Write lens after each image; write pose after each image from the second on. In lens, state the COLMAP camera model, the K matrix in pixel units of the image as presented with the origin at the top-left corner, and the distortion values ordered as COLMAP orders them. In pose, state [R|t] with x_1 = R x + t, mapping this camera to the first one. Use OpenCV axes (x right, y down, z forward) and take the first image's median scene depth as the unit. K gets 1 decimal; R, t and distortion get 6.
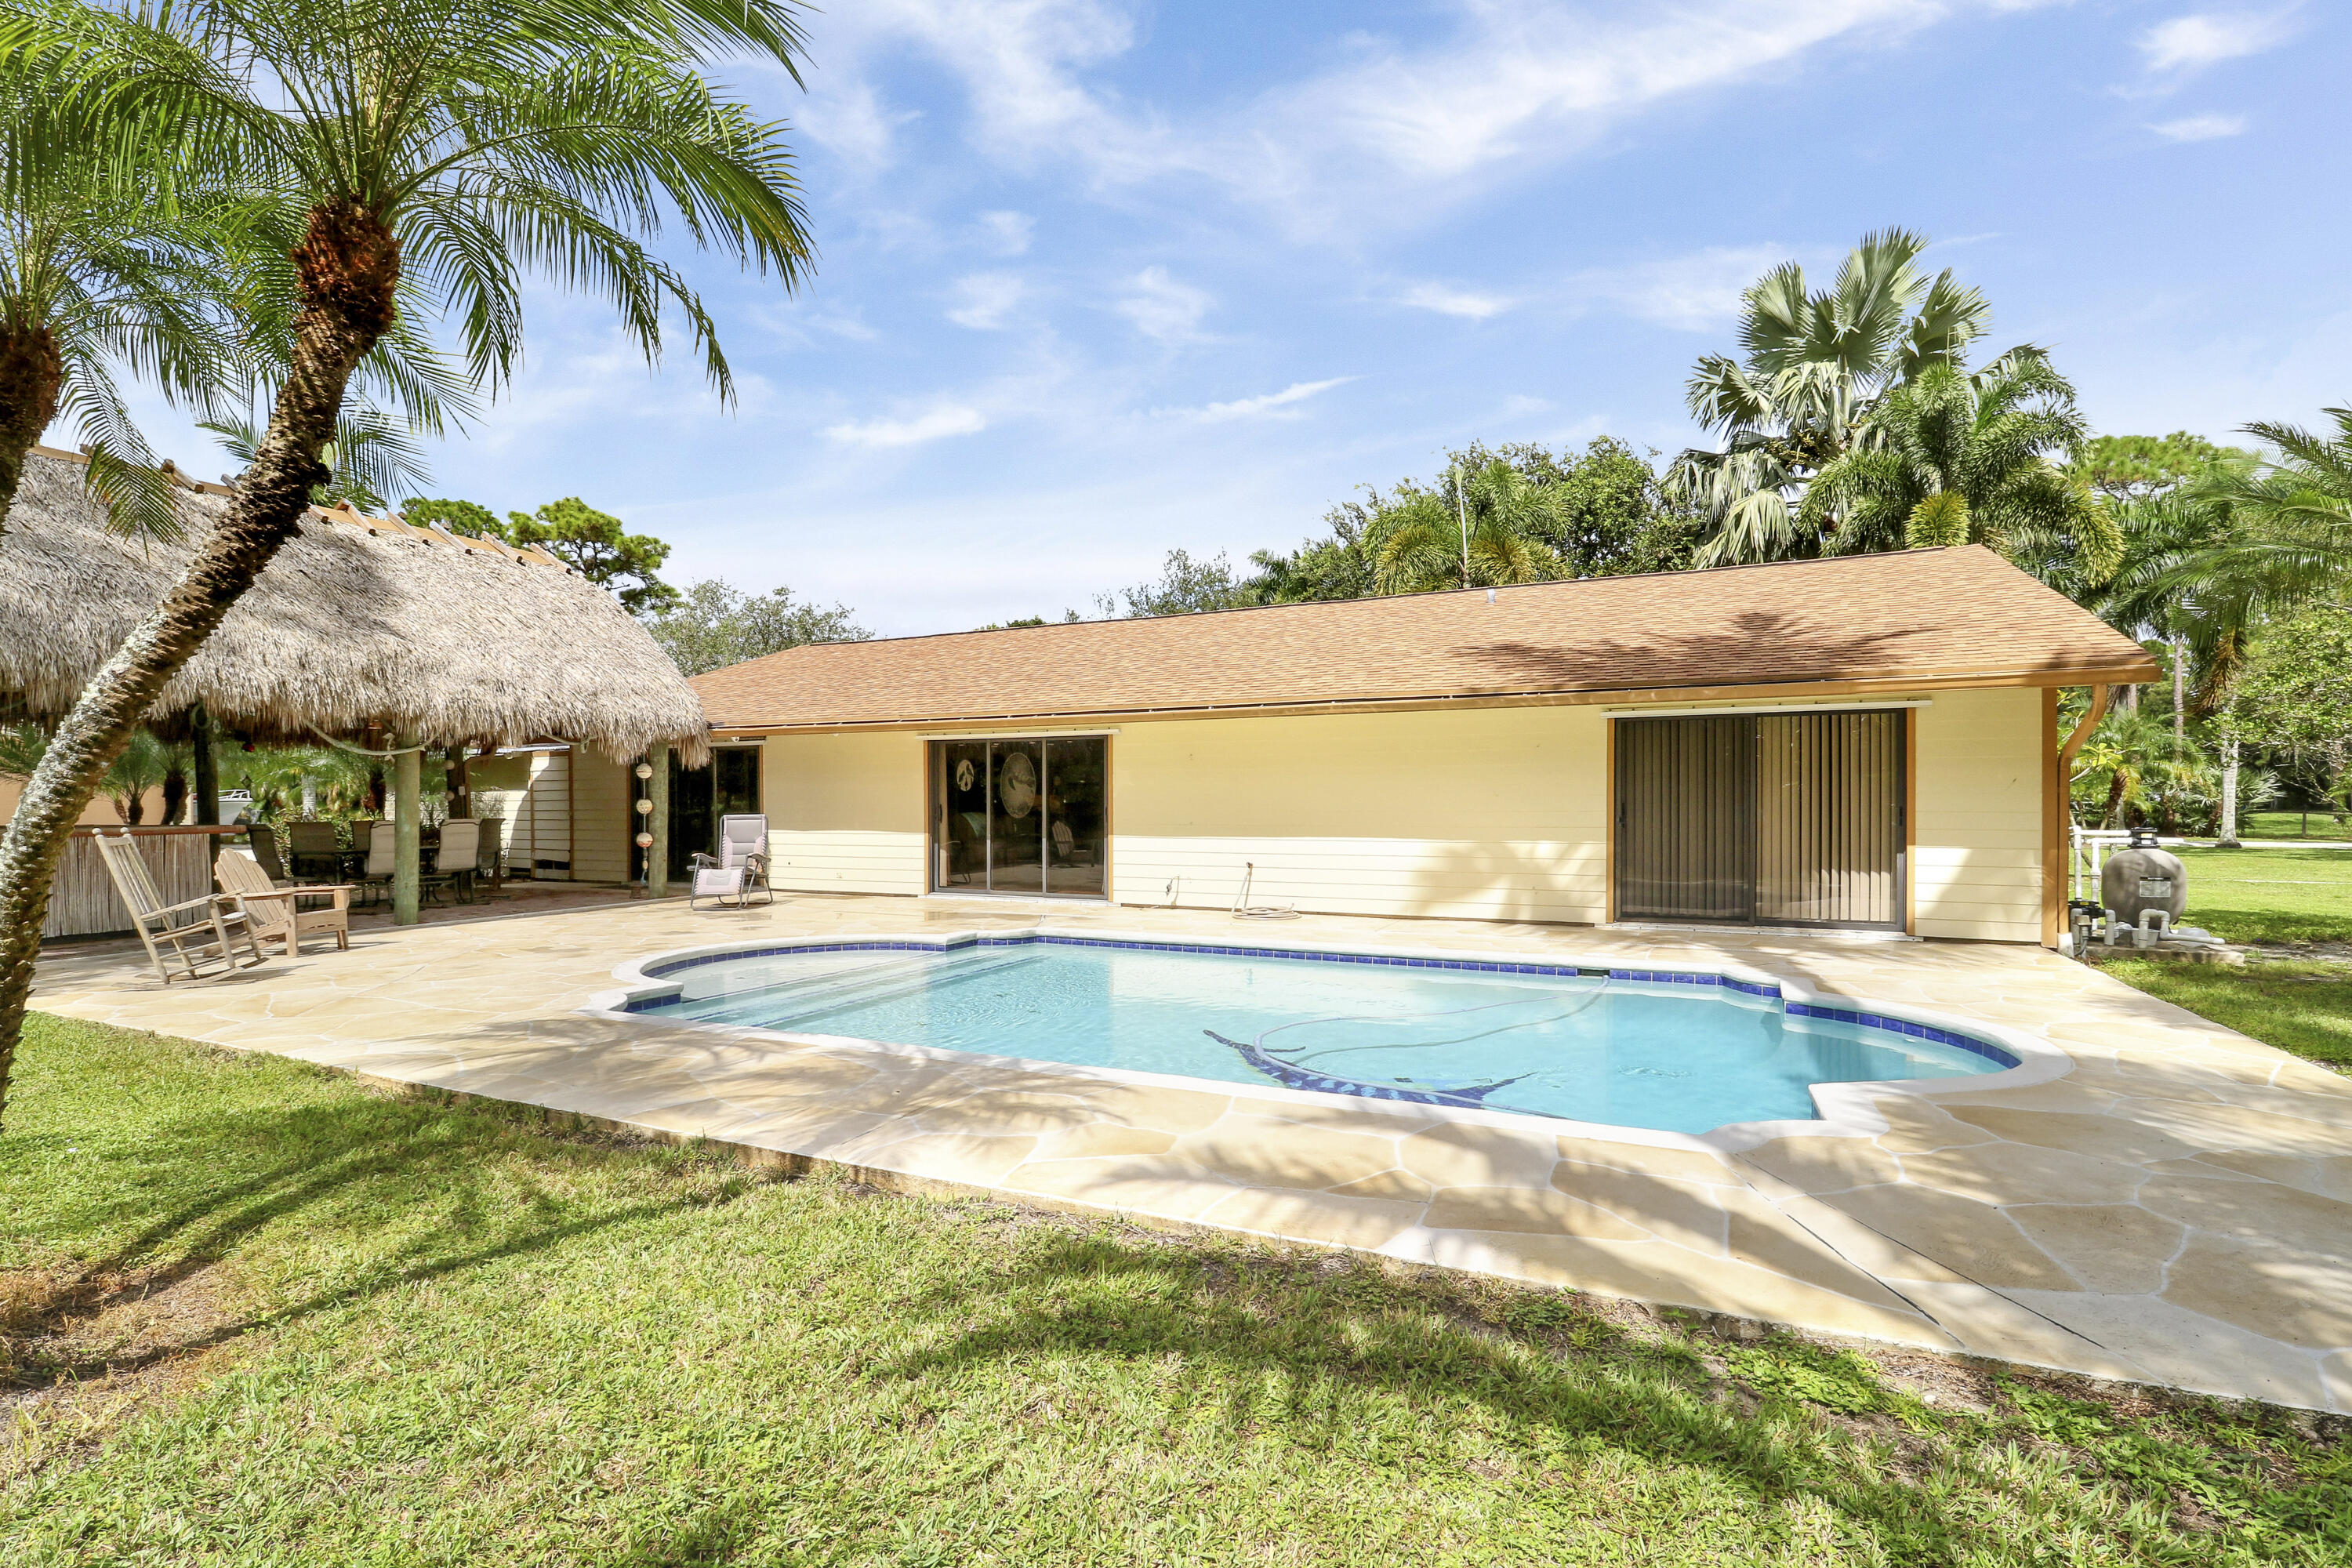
lens RADIAL K [[1094.8, 0, 1189.7], [0, 1094.8, 794.3], [0, 0, 1]] dist [-0.006126, 0.001092]
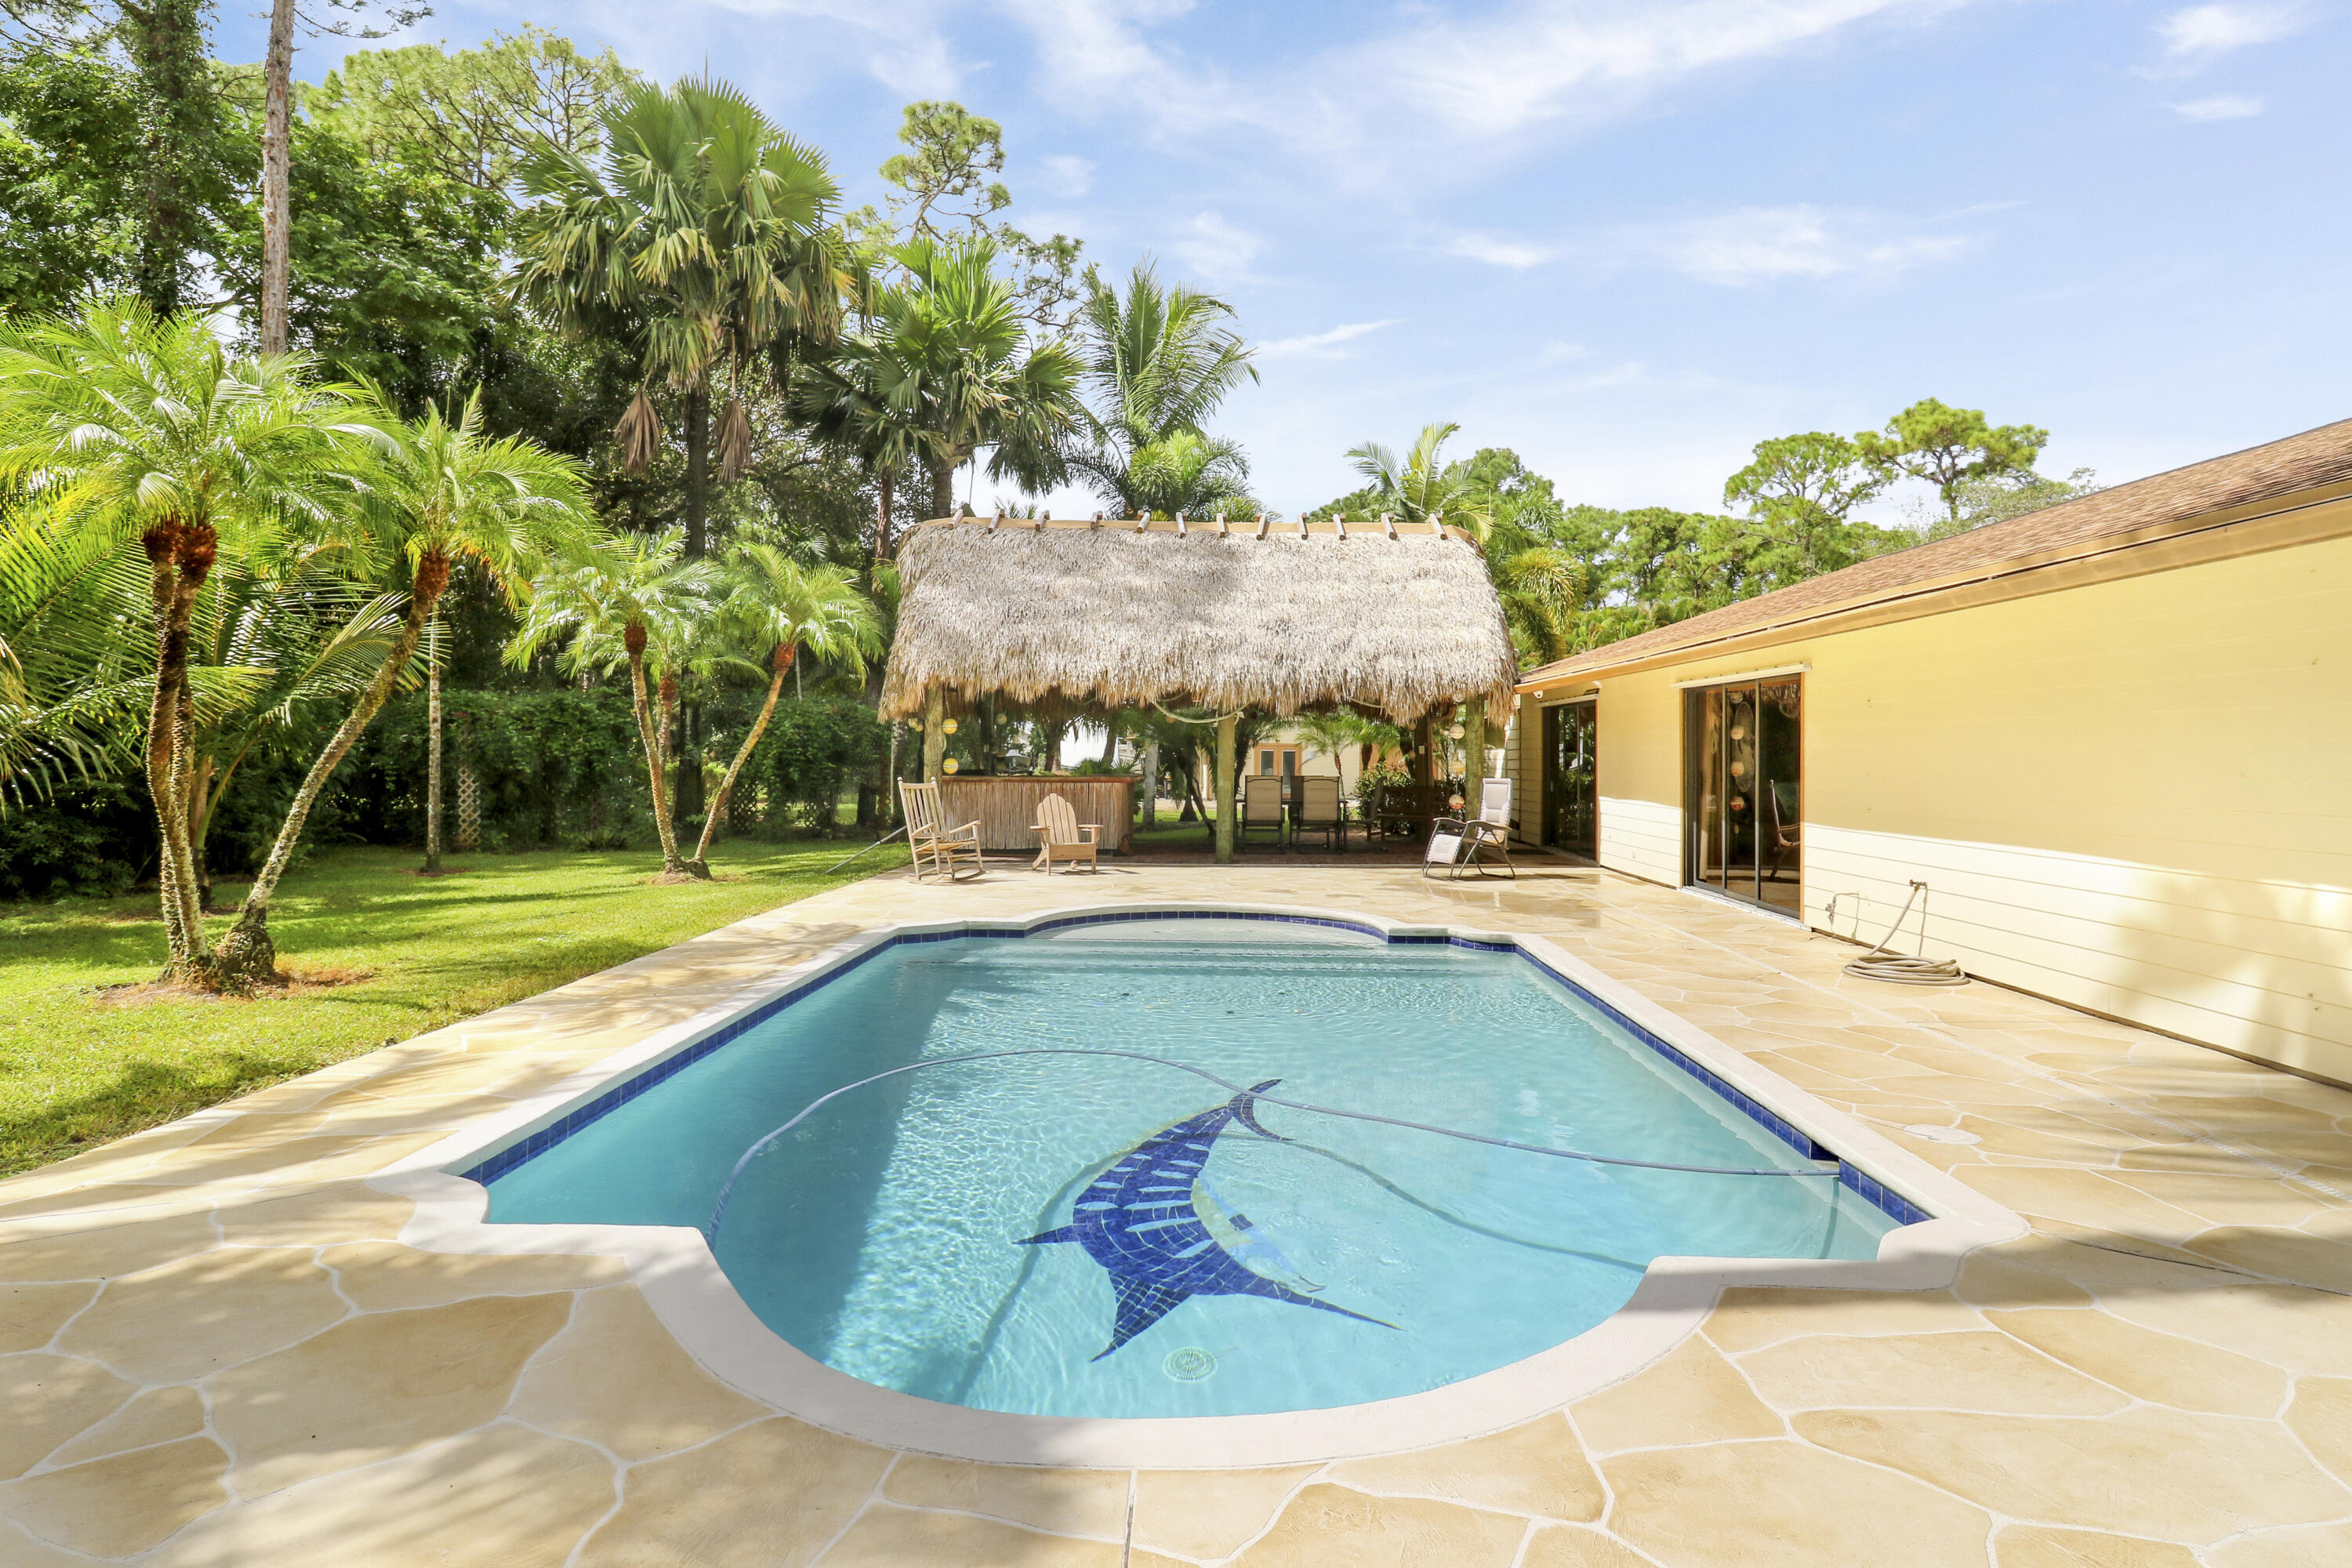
lens RADIAL K [[1301.6, 0, 1192.1], [0, 1301.6, 707.2], [0, 0, 1]] dist [-0.012201, -0.002494]
pose [[0.402229, -0.027883, -0.915114, 0.578787], [-0.001206, 0.999519, -0.030985, -0.008282], [0.915538, 0.013566, 0.402002, 0.395830]]
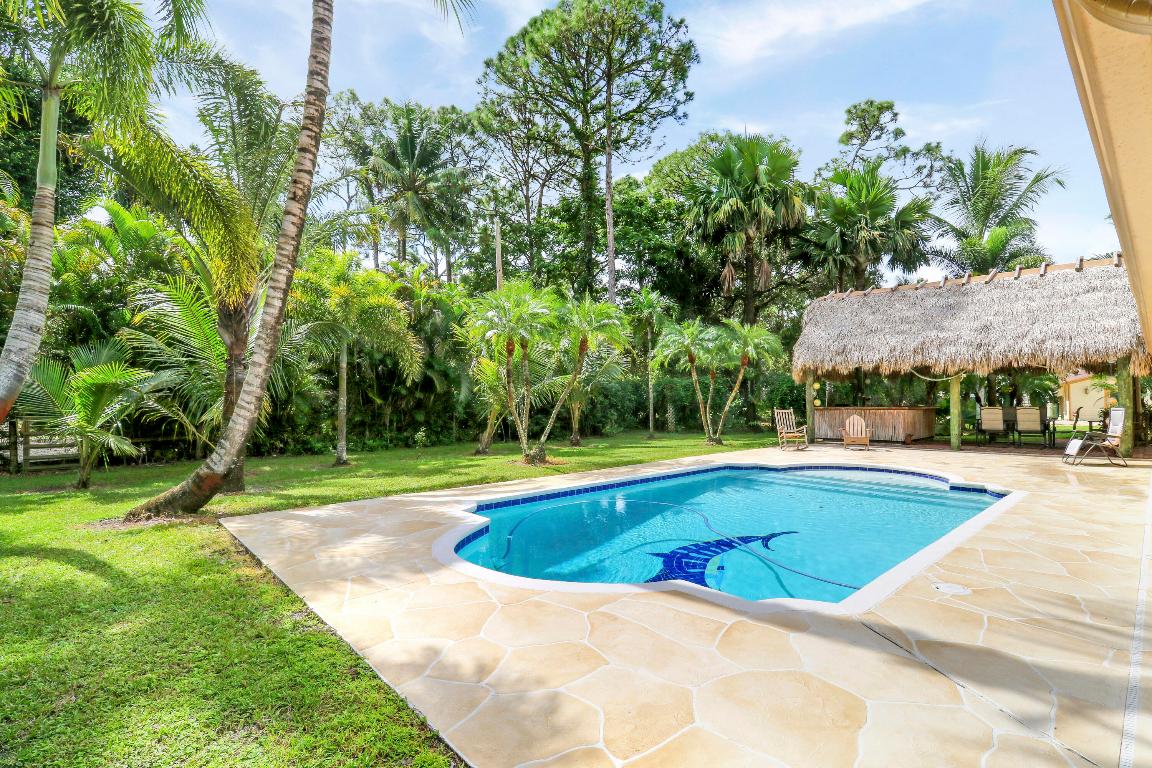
lens RADIAL K [[536.2, 0, 578.7], [0, 536.2, 394.3], [0, 0, 1]] dist [-0.006126, 0.001092]
pose [[-0.378787, -0.002784, -0.925480, 0.685617], [0.014696, 0.999851, -0.009023, -0.005640], [0.925367, -0.017019, -0.378690, 0.693882]]
